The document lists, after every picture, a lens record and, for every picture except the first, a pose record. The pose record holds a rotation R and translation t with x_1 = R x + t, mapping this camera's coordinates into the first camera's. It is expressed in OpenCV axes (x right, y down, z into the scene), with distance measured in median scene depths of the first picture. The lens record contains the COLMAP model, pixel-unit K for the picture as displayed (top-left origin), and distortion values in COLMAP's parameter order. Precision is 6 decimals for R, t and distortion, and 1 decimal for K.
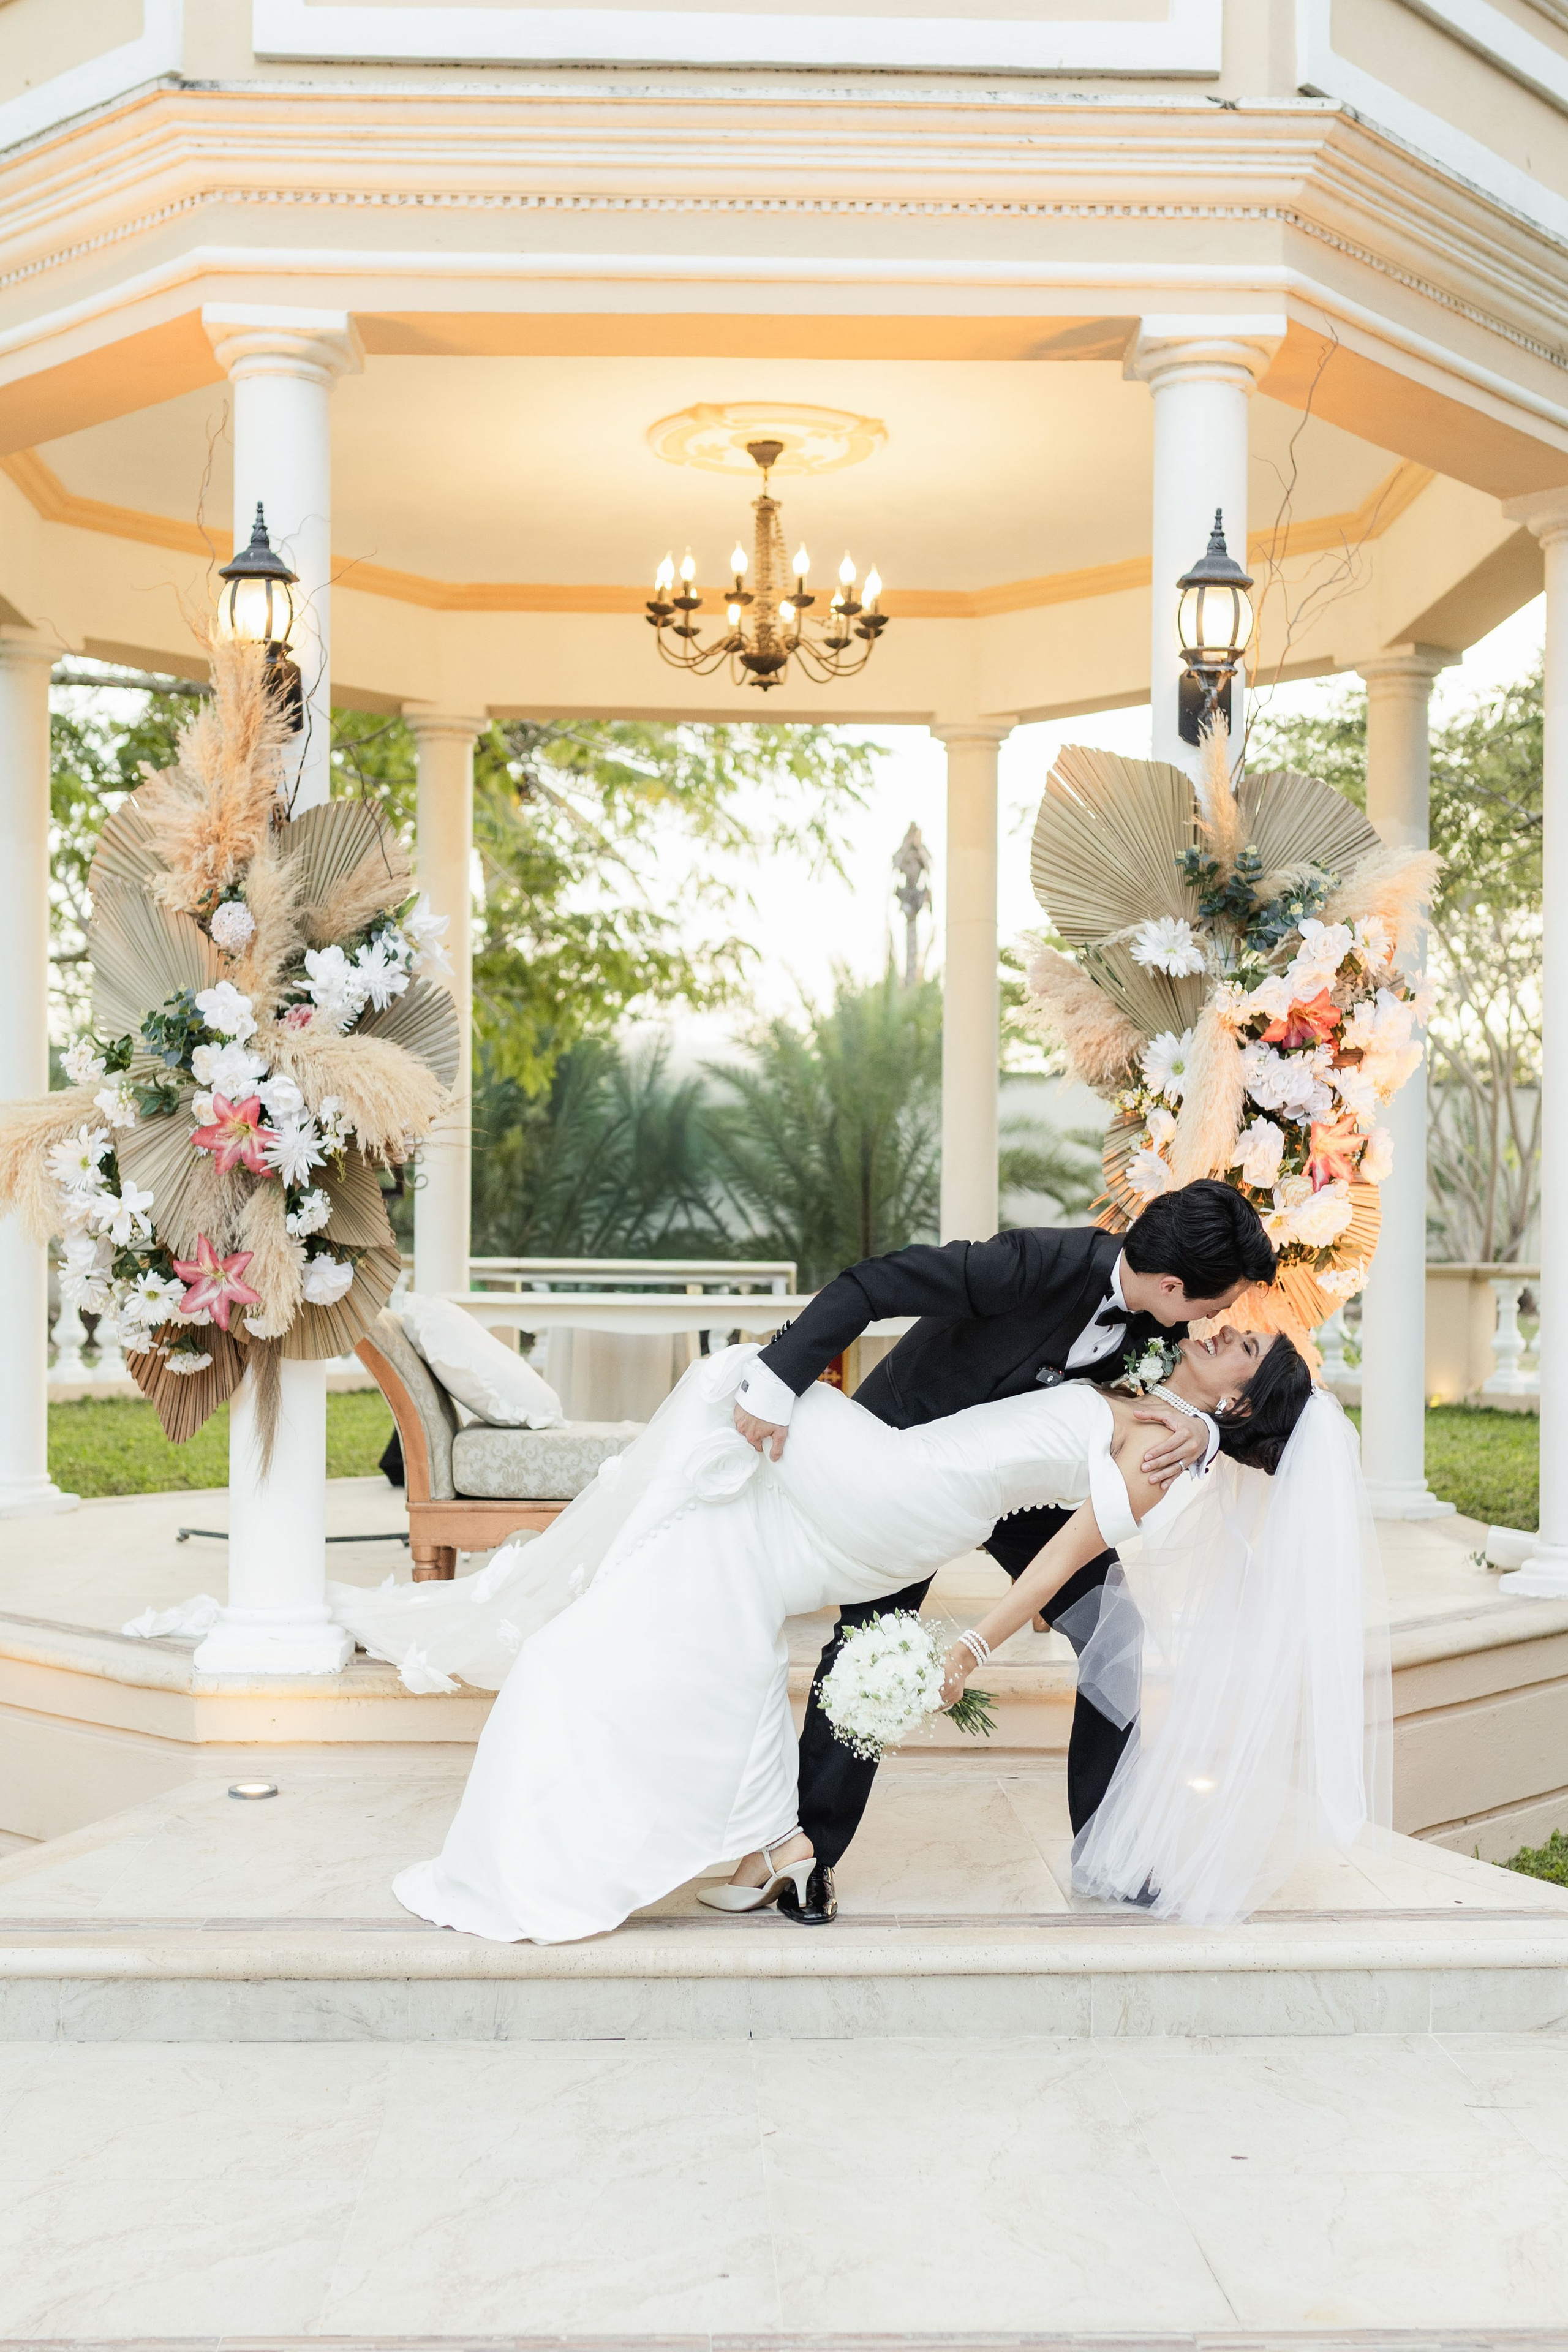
lens RADIAL K [[2833.3, 0, 726.5], [0, 2833.3, 1228.5], [0, 0, 1]] dist [-0.010449, 0.016822]
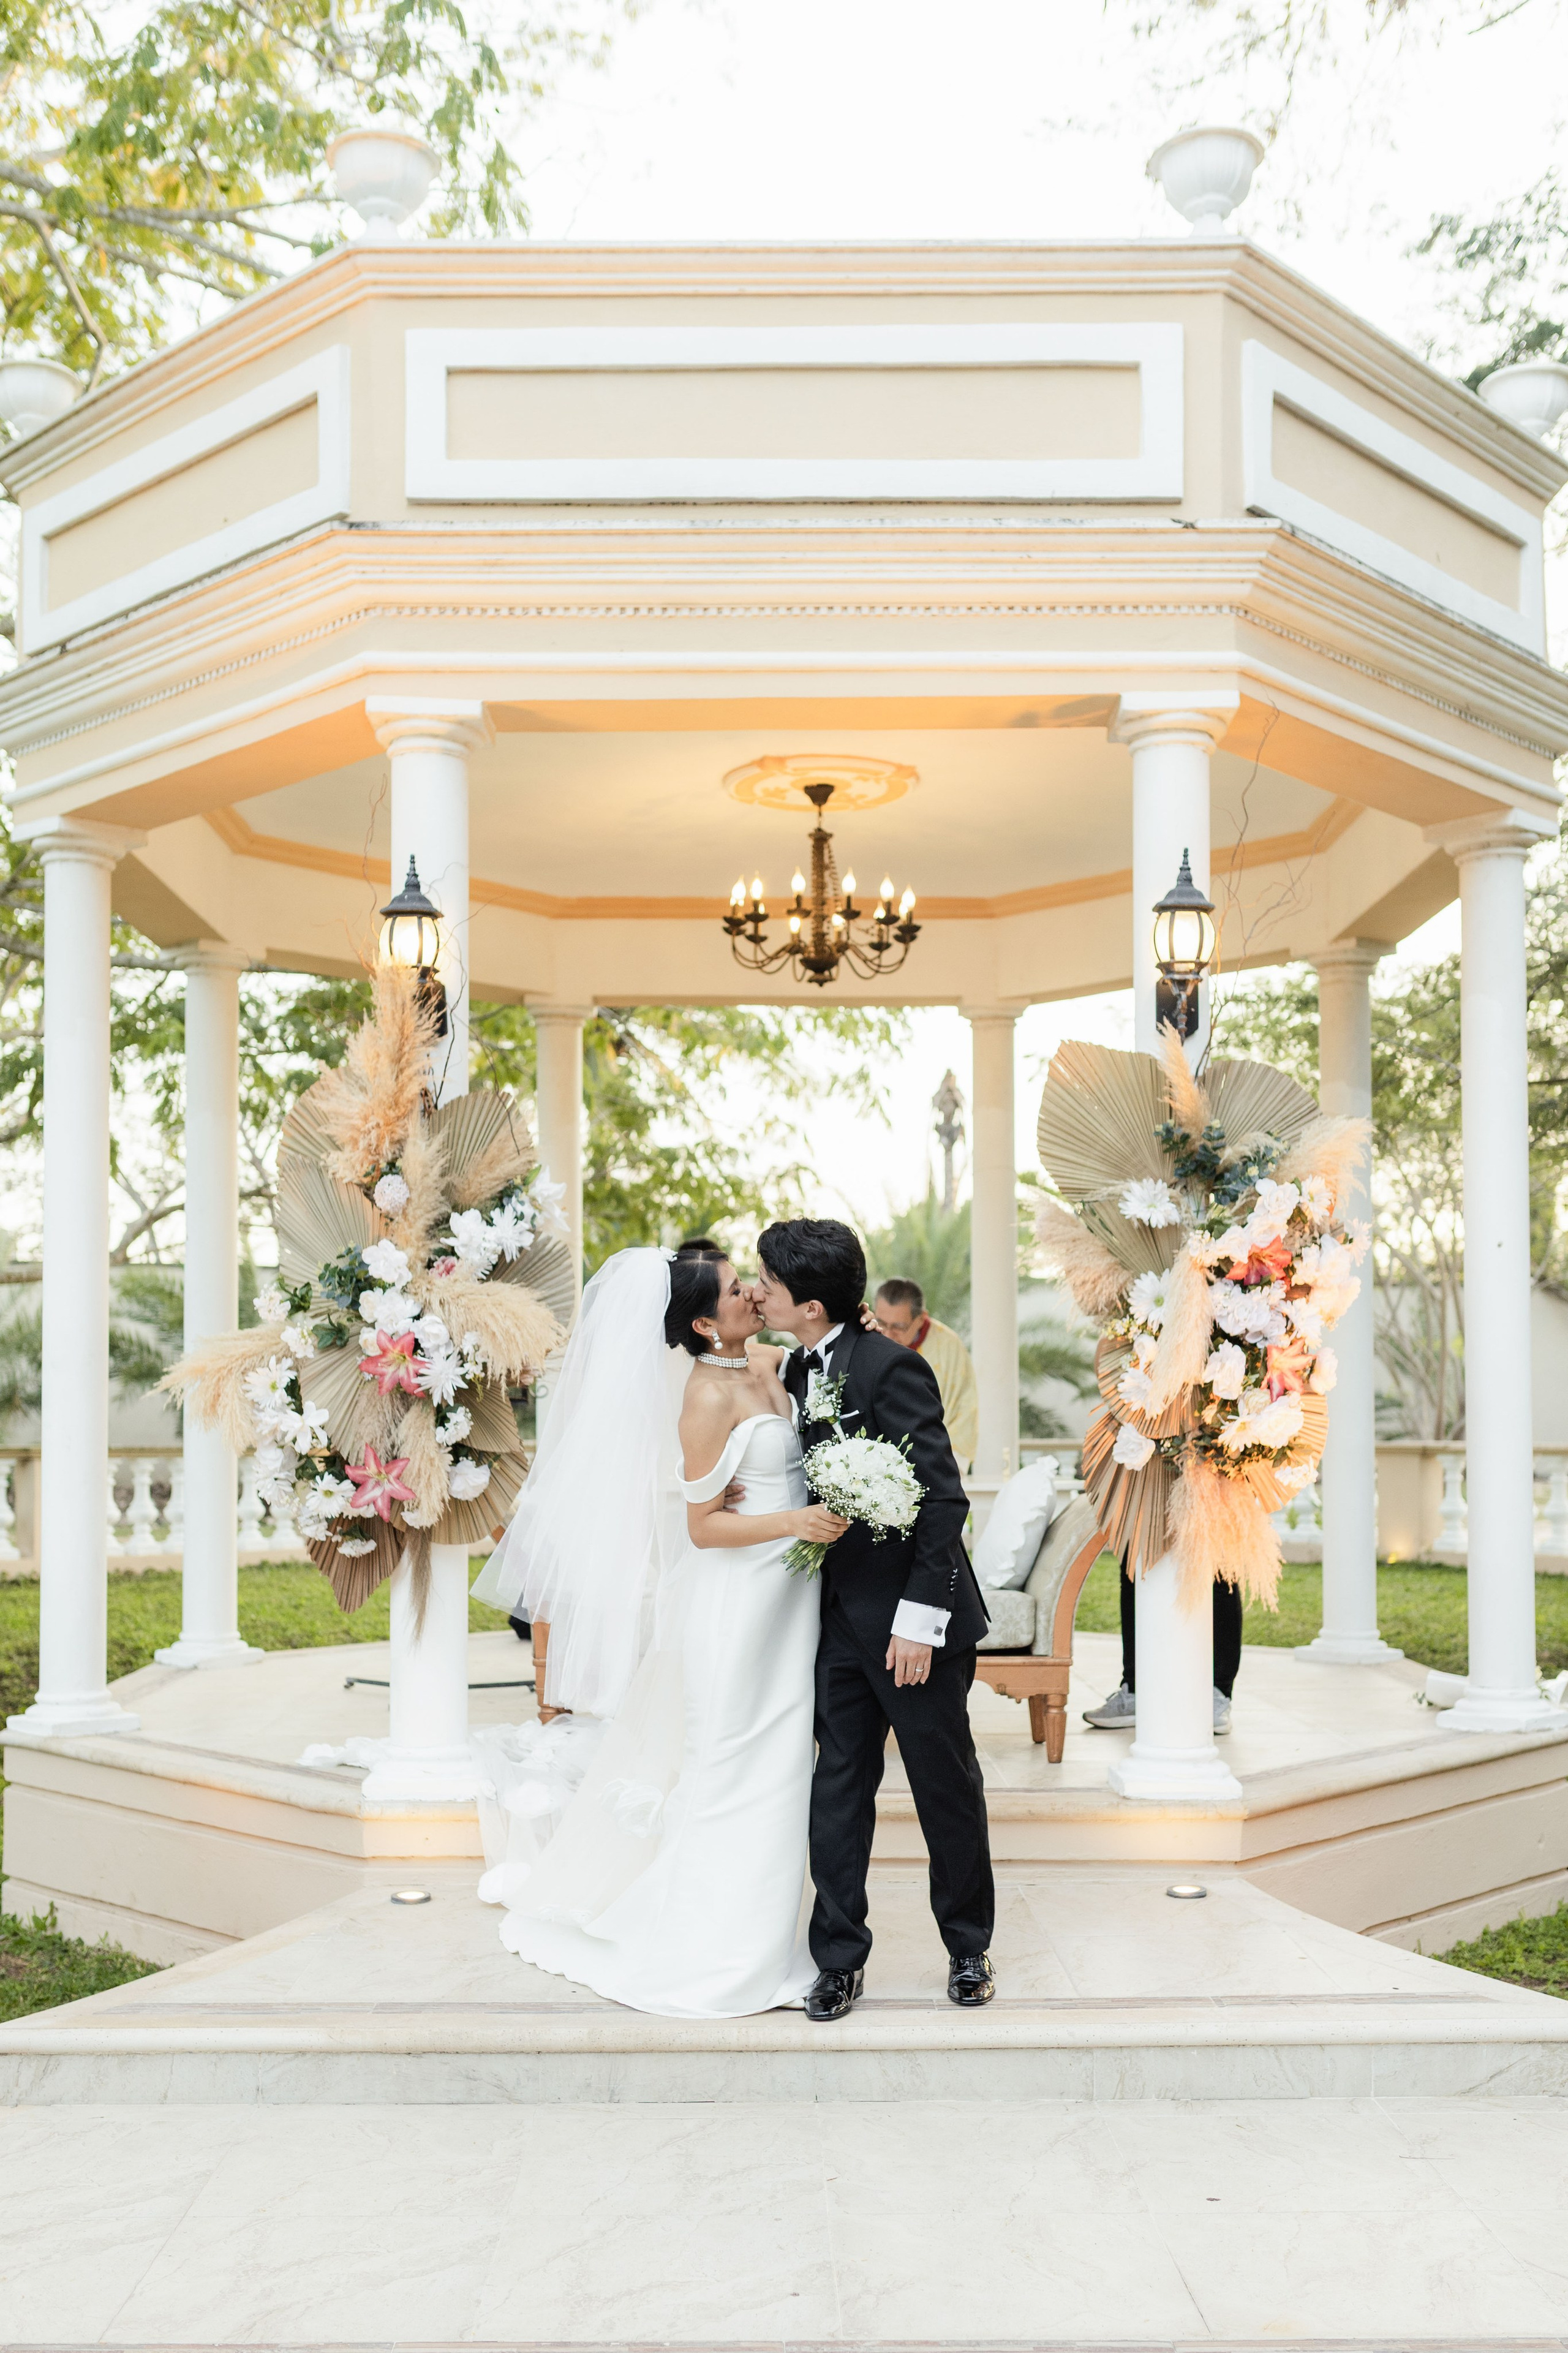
lens RADIAL K [[2390.1, 0, 728.8], [0, 2390.1, 1326.5], [0, 0, 1]] dist [0.005281, -0.011153]
pose [[0.999582, -0.008785, -0.027556, 0.001589], [0.007835, 0.999378, -0.034373, -0.011680], [0.027840, 0.034143, 0.999029, -0.039656]]
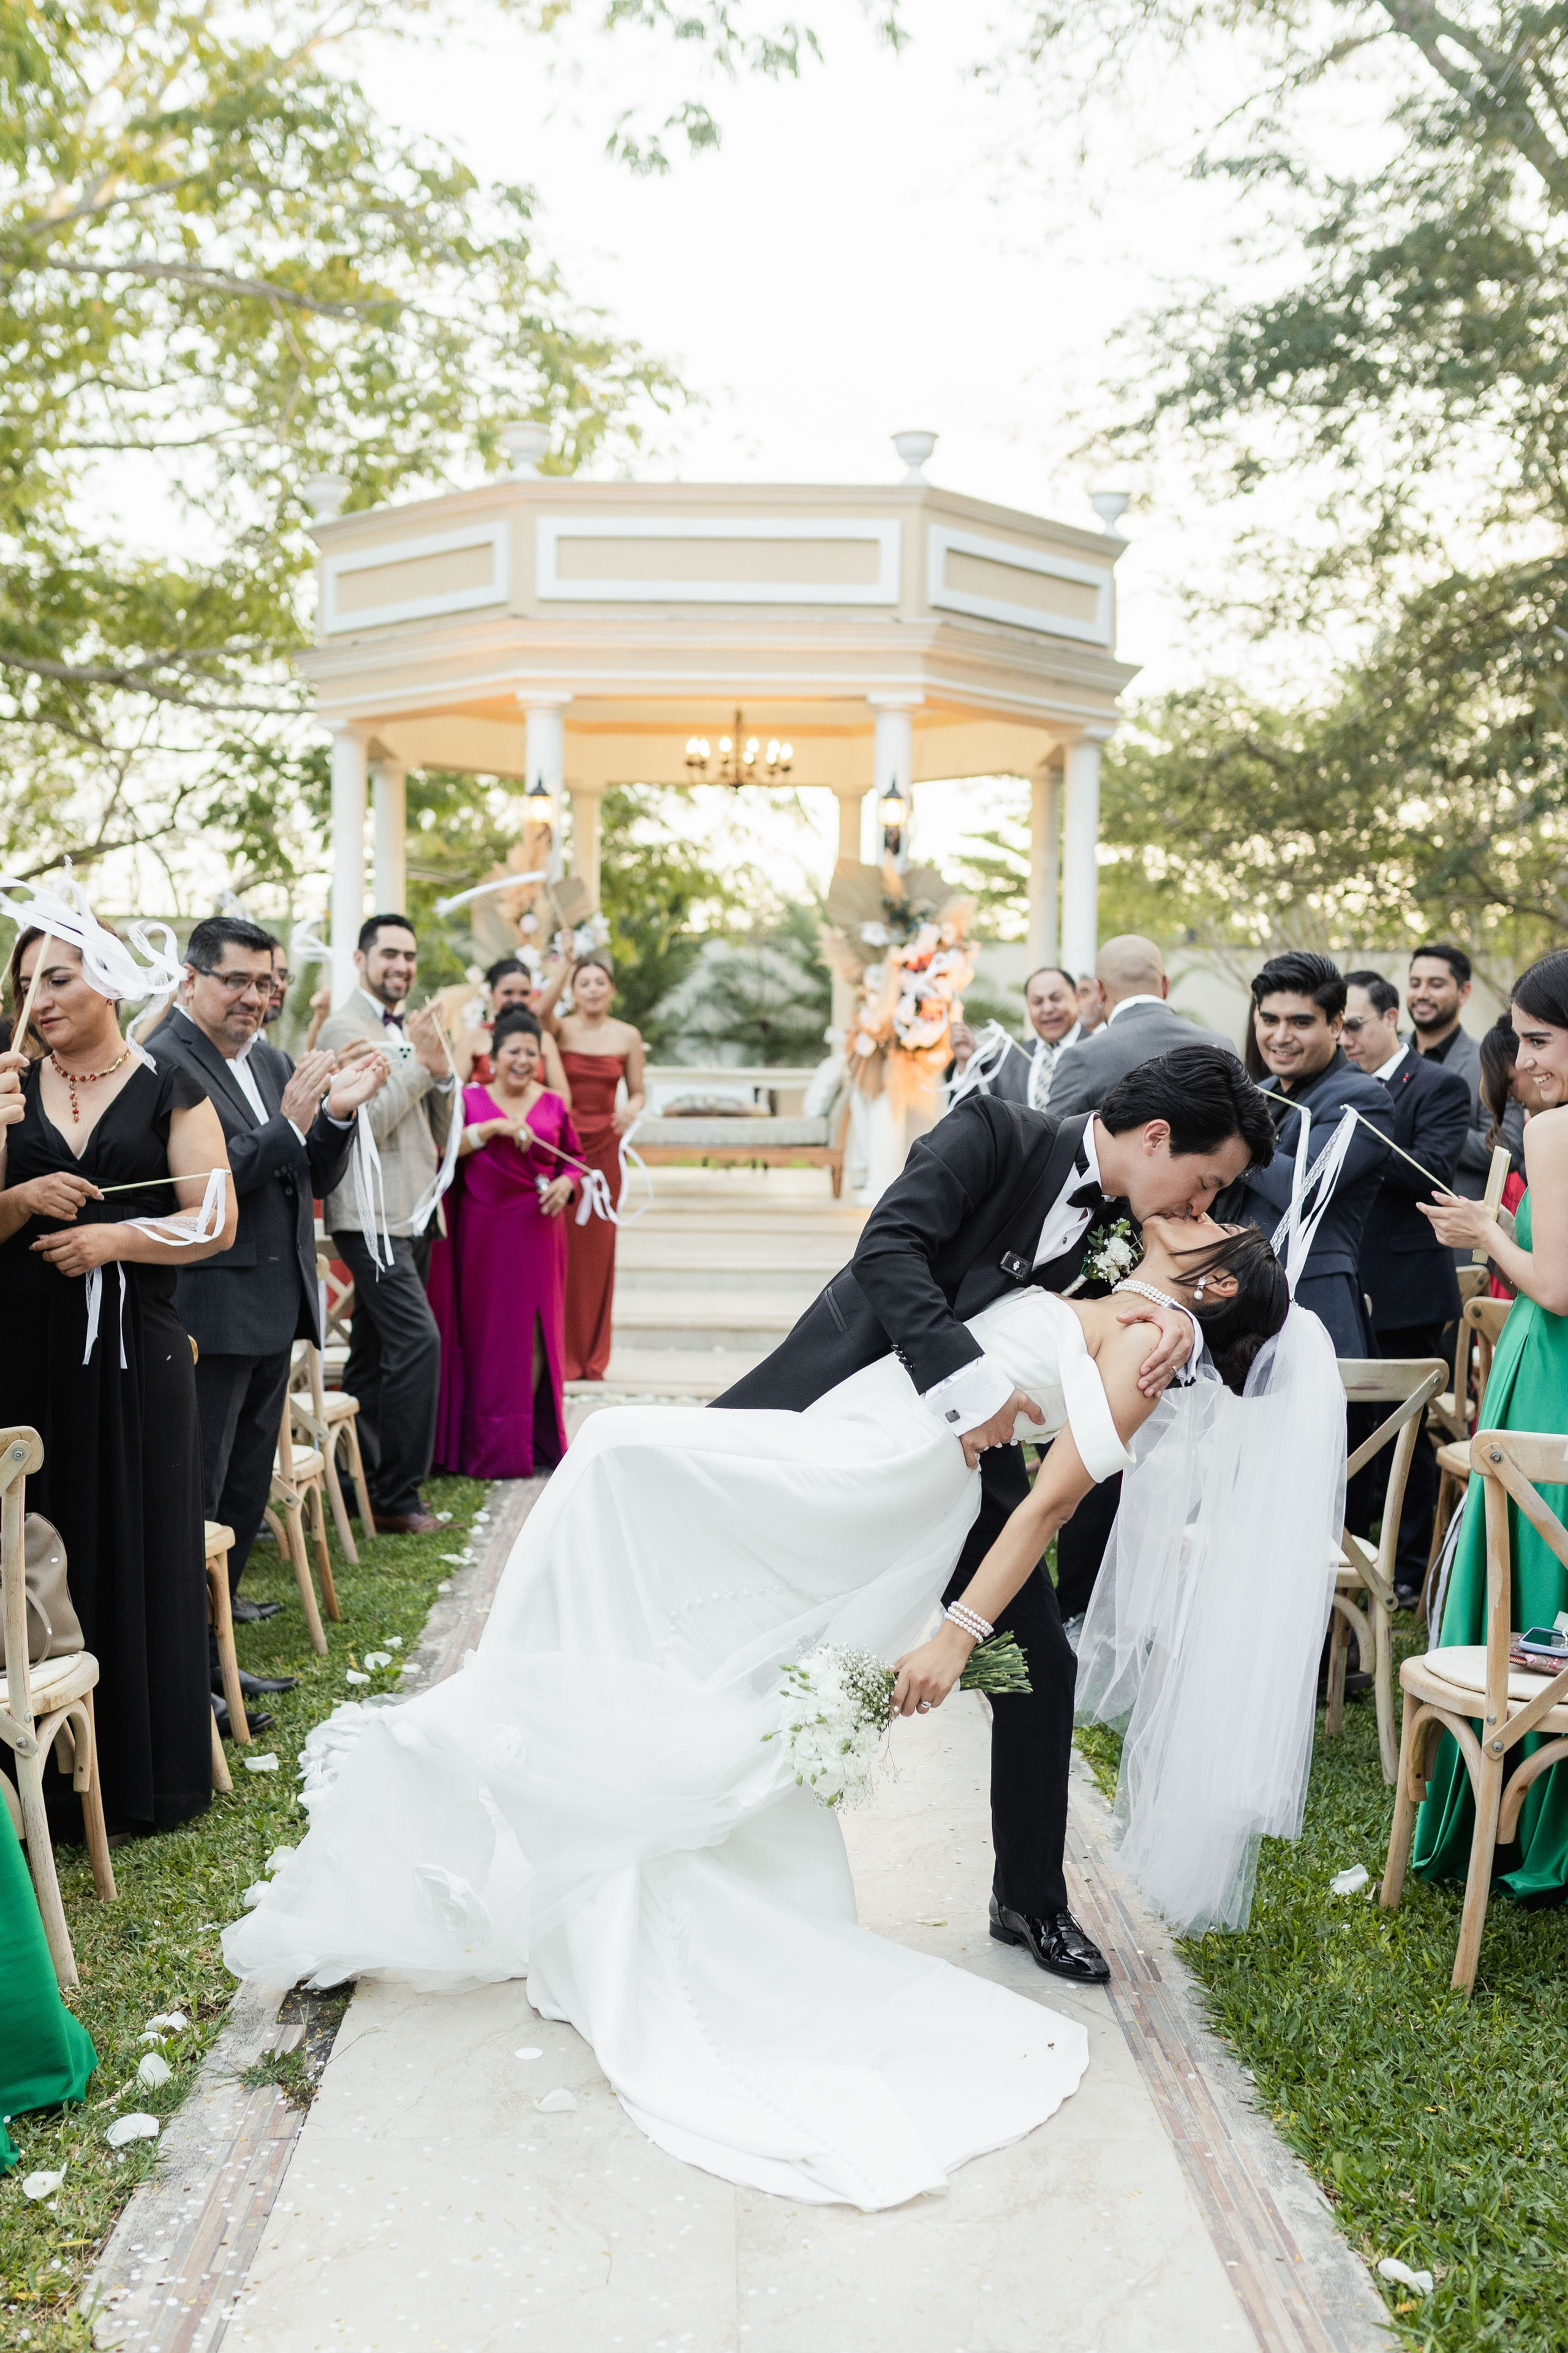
lens RADIAL K [[2498.1, 0, 684.8], [0, 2498.1, 1282.2], [0, 0, 1]] dist [-0.011324, -0.004950]
pose [[0.999440, 0.009441, -0.032108, 0.055172], [-0.006641, 0.996254, 0.086220, 0.027802], [0.032802, -0.085959, 0.995759, -1.408606]]
